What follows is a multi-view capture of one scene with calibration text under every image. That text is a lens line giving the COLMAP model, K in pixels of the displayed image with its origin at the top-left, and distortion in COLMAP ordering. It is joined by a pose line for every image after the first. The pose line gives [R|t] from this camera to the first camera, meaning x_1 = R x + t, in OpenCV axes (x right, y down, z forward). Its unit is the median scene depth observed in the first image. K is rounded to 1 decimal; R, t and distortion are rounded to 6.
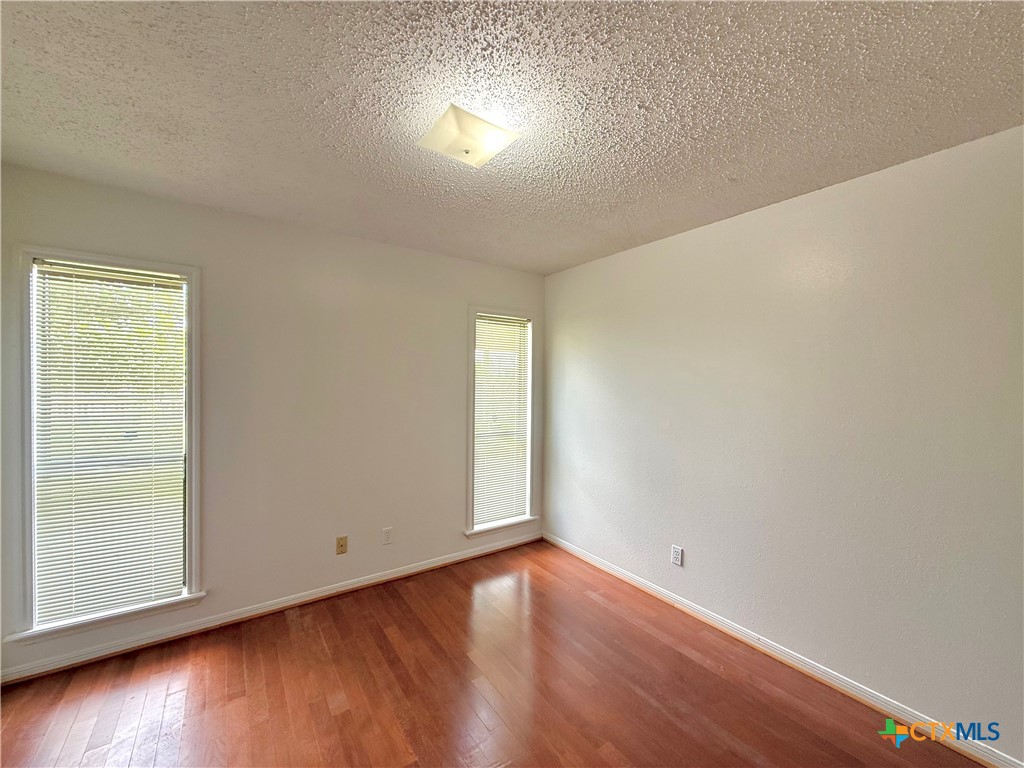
lens RADIAL K [[398.6, 0, 510.3], [0, 398.6, 390.0], [0, 0, 1]] dist [-0.001031, -0.000389]
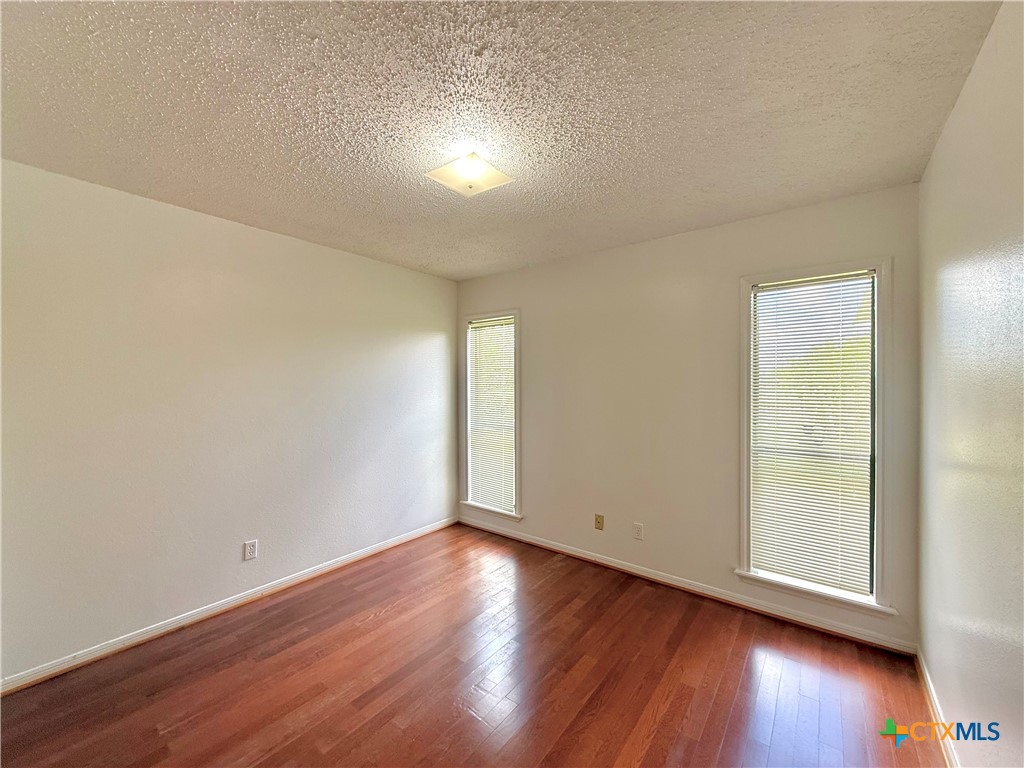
lens RADIAL K [[406.6, 0, 511.7], [0, 406.6, 386.5], [0, 0, 1]] dist [0.001324, -0.000660]
pose [[0.296302, 0.000892, -0.955094, 0.665145], [-0.006972, 0.999975, -0.001229, 0.003606], [0.955069, 0.007024, 0.296301, 0.441133]]
